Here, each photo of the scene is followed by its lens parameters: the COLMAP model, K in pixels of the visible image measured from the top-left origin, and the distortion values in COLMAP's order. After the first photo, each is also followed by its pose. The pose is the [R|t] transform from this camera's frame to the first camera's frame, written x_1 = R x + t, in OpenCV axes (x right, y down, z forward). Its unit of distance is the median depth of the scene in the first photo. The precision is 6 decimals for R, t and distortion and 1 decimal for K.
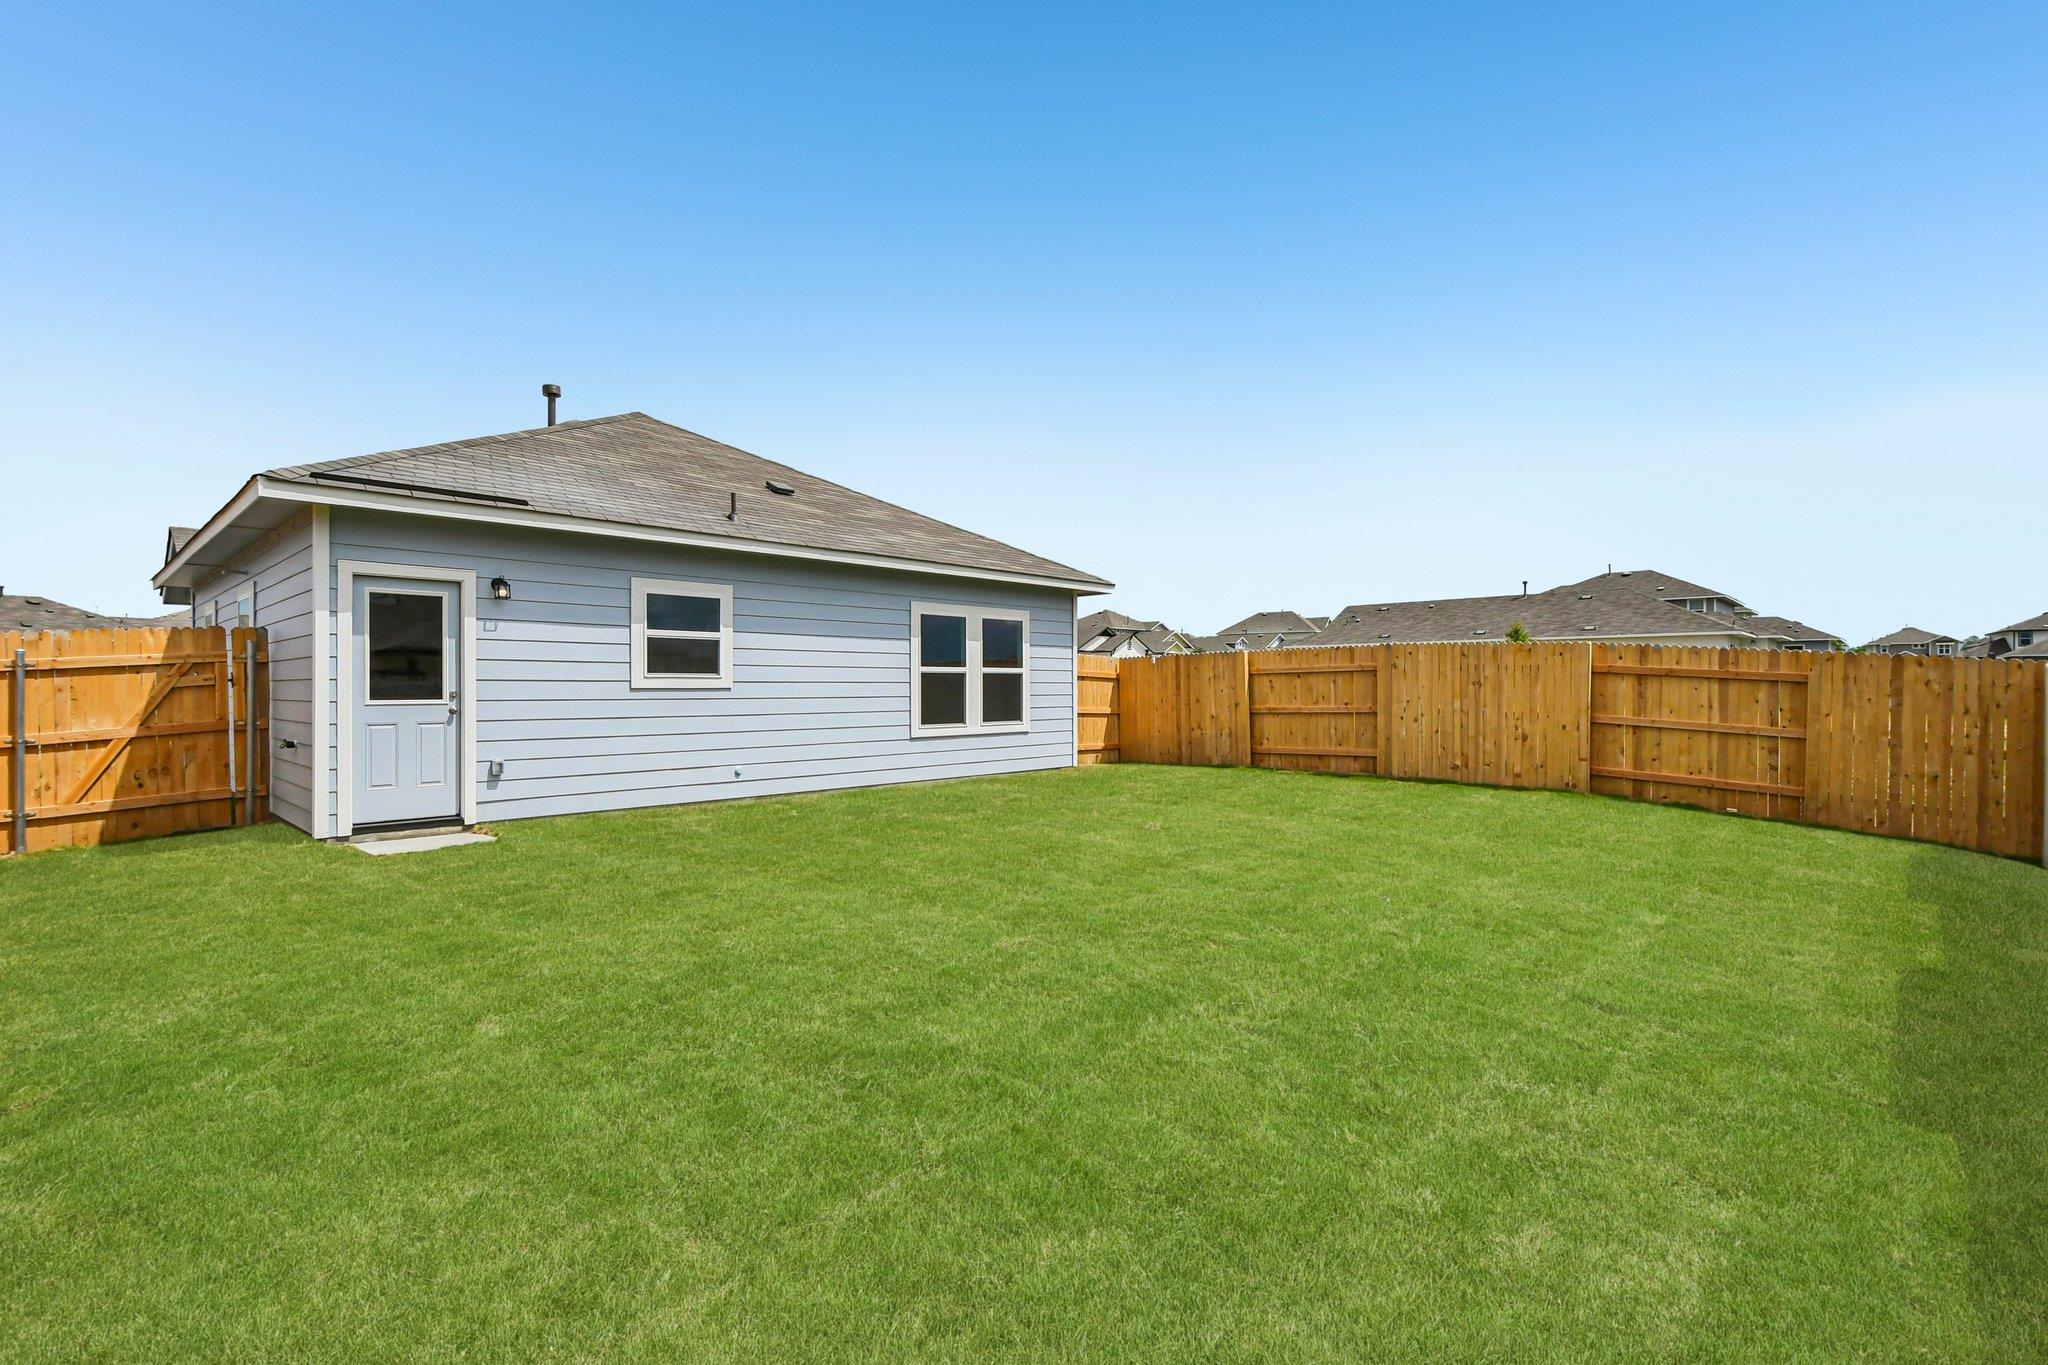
lens RADIAL K [[915.9, 0, 1076.1], [0, 915.9, 676.2], [0, 0, 1]] dist [0.003071, -0.003544]
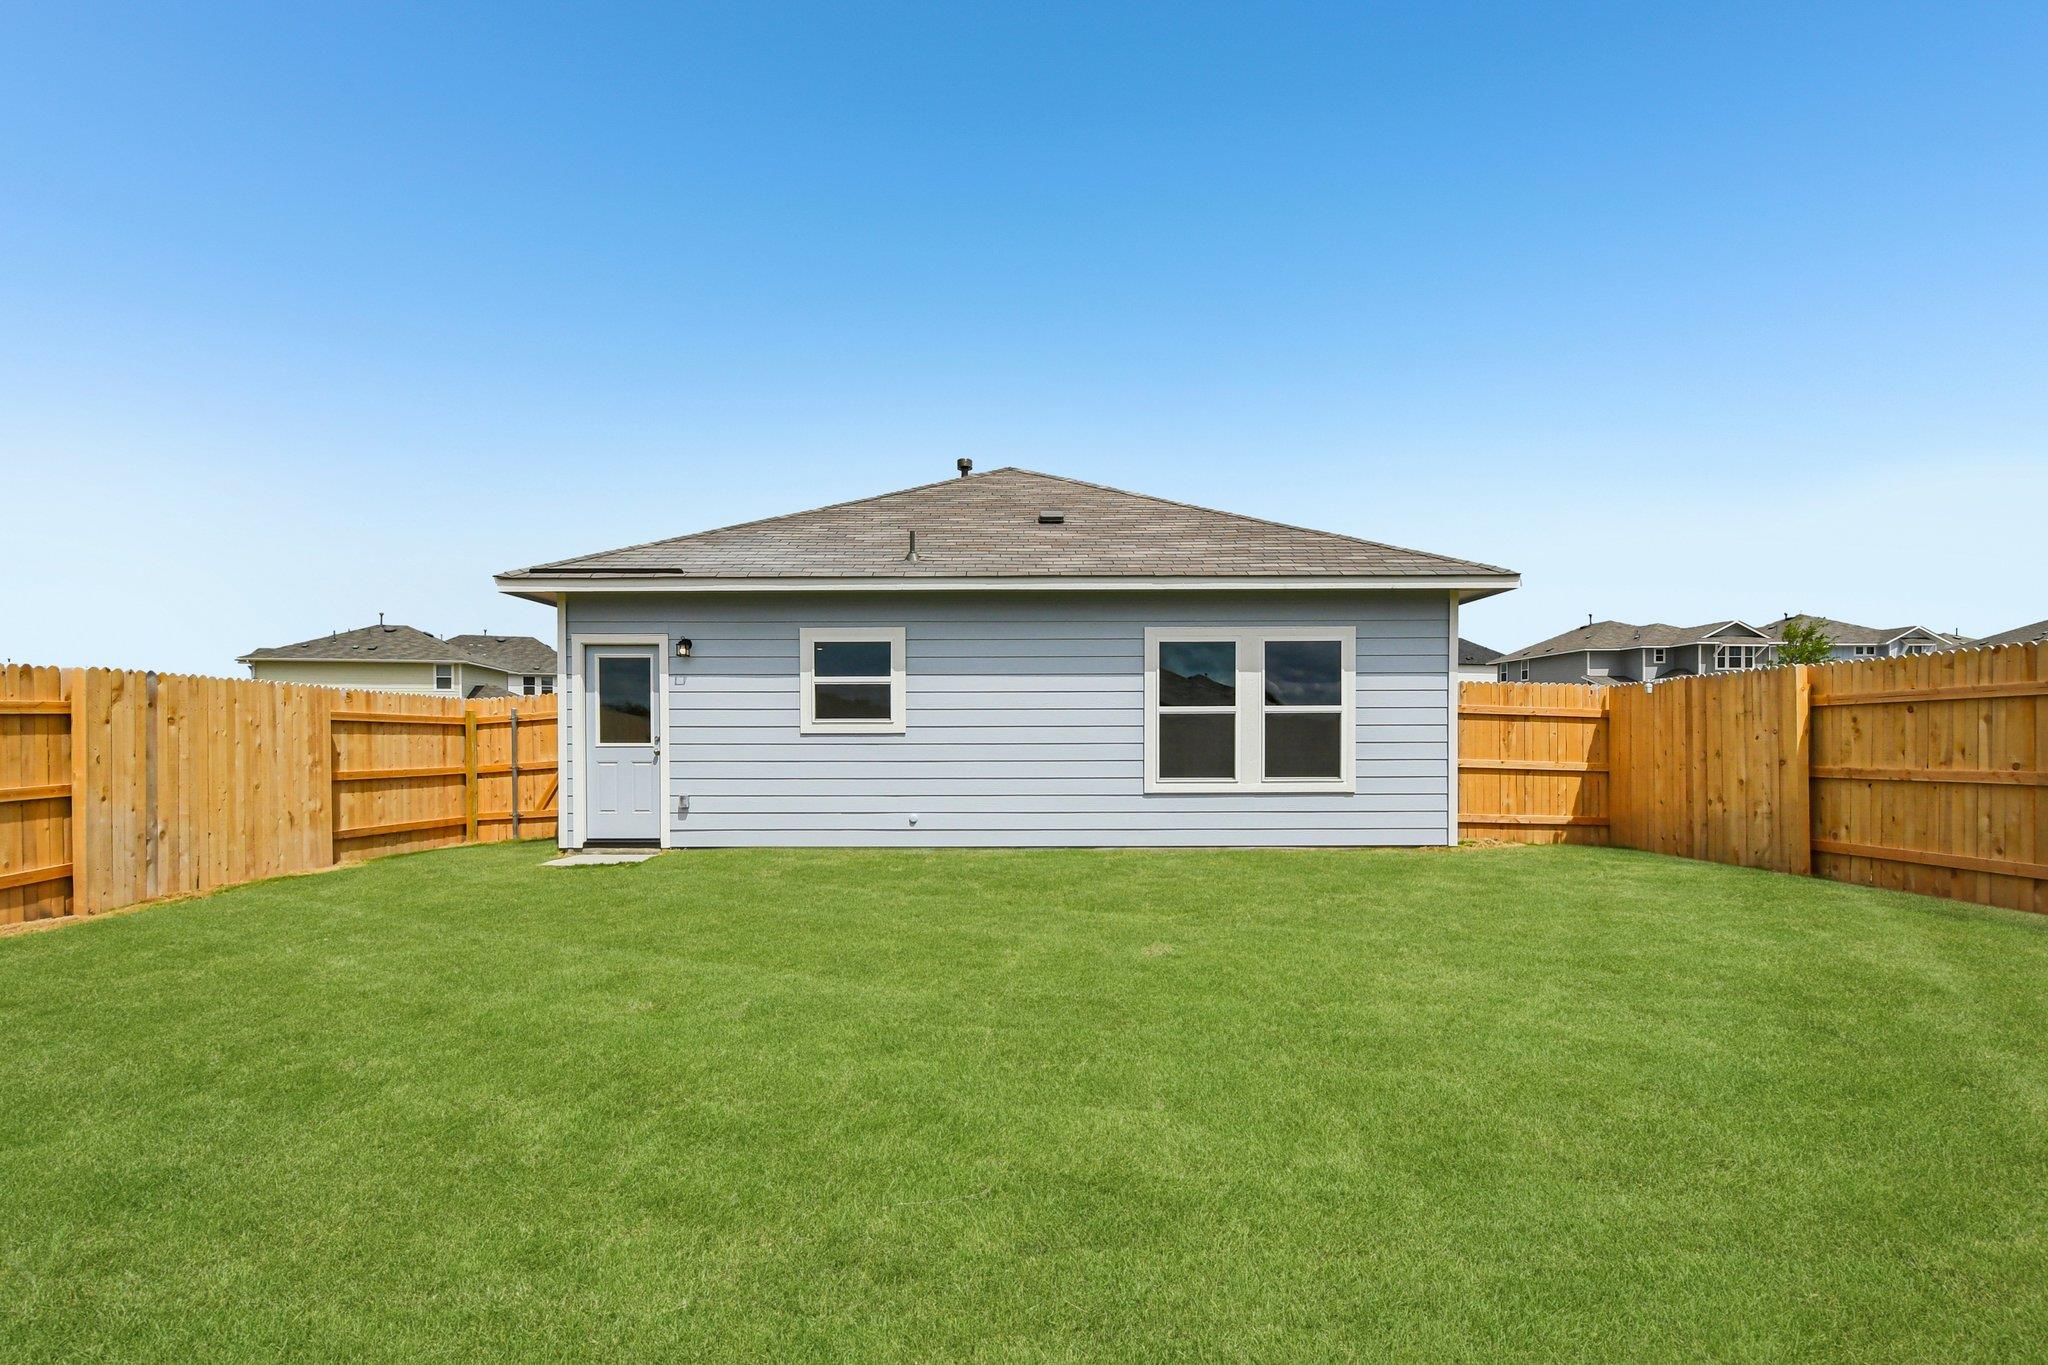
lens RADIAL K [[915.9, 0, 1052.5], [0, 915.9, 743.3], [0, 0, 1]] dist [0.003071, -0.003544]
pose [[0.675685, 0.007835, -0.737148, 0.369418], [0.010674, 0.999735, 0.020410, 0.004620], [0.737113, -0.021659, 0.675423, 0.379359]]
